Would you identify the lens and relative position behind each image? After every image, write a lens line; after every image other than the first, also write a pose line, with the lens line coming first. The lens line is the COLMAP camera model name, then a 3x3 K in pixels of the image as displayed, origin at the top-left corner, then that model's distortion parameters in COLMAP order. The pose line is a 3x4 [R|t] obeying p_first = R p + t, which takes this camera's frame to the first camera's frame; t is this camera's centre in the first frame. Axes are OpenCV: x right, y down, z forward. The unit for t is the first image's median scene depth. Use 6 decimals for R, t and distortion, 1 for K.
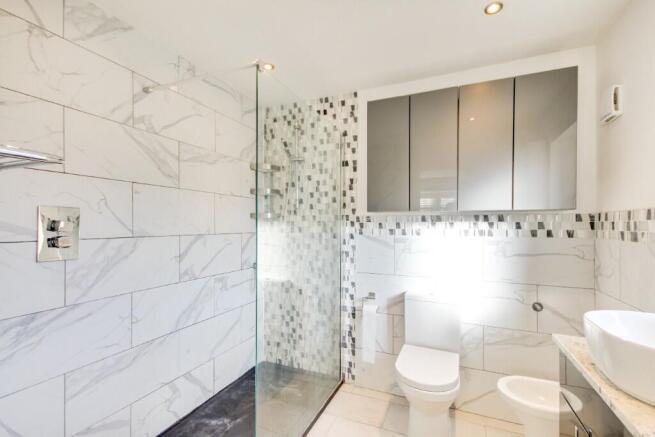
lens RADIAL K [[292.9, 0, 325.3], [0, 292.9, 222.2], [0, 0, 1]] dist [-0.002087, -0.002344]
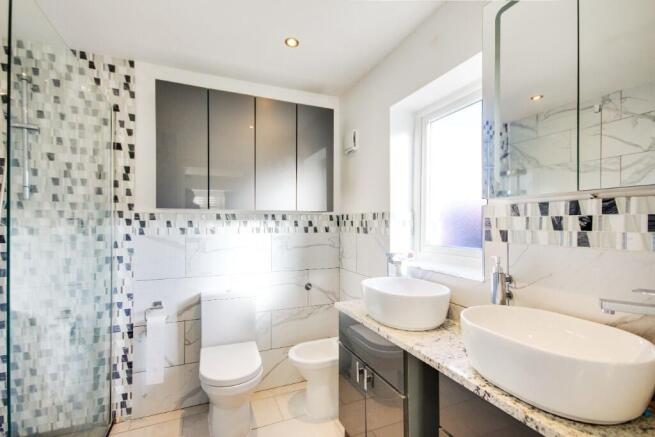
lens RADIAL K [[292.9, 0, 325.7], [0, 292.9, 221.3], [0, 0, 1]] dist [-0.002087, -0.002344]
pose [[0.681810, 0.003561, 0.731520, -0.134693], [-0.003888, 0.999992, -0.001244, 0.002211], [-0.731519, -0.001996, 0.681819, 0.050149]]
